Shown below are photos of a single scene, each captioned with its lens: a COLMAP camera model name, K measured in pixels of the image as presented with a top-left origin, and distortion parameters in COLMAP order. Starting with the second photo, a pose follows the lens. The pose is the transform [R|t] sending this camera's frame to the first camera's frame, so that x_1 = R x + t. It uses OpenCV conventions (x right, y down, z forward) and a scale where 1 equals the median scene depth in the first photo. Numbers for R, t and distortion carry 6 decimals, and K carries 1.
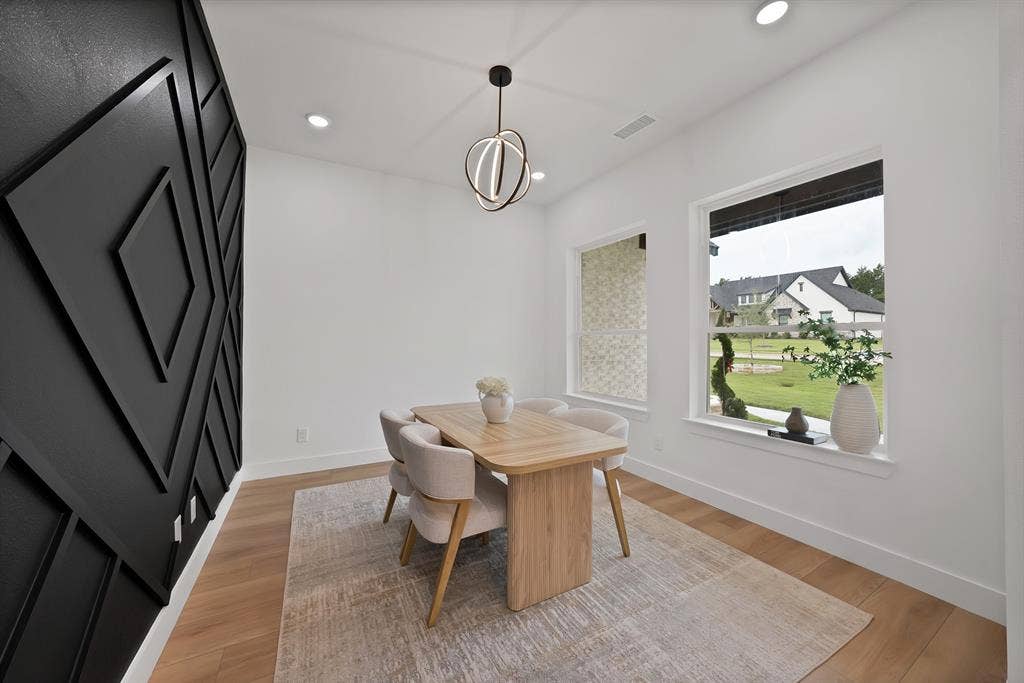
lens RADIAL K [[368.5, 0, 508.5], [0, 368.5, 349.3], [0, 0, 1]] dist [-0.017313, -0.000006]
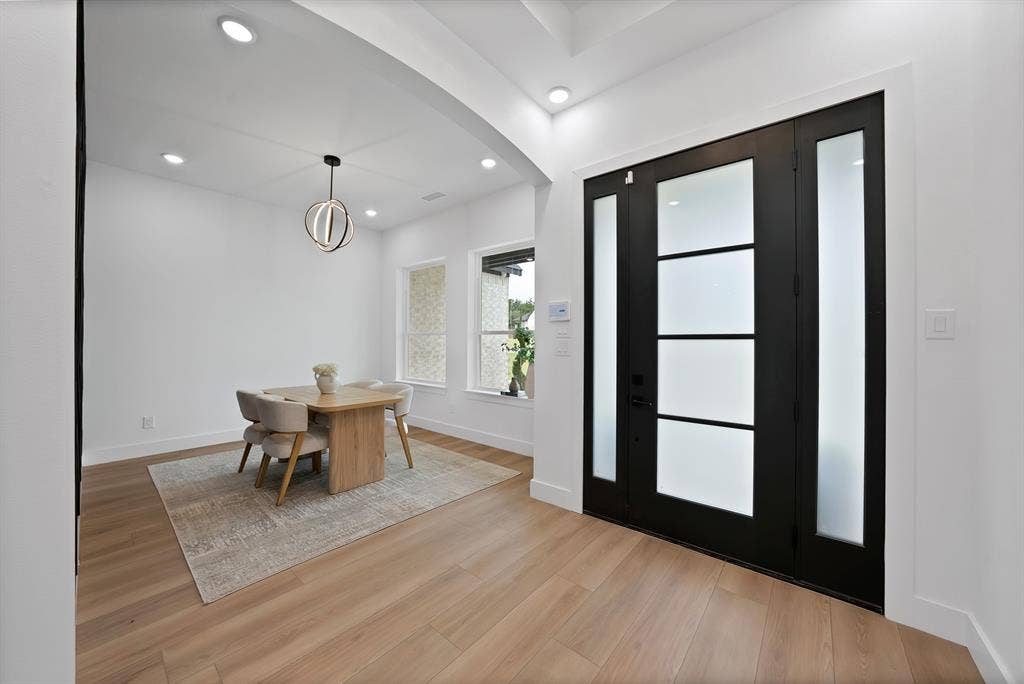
lens RADIAL K [[368.4, 0, 500.8], [0, 368.4, 342.3], [0, 0, 1]] dist [-0.015412, -0.000023]
pose [[0.941150, -0.000780, 0.337987, 0.124808], [0.006149, 0.999871, -0.014812, 0.015205], [-0.337932, 0.016019, 0.941034, -0.642857]]
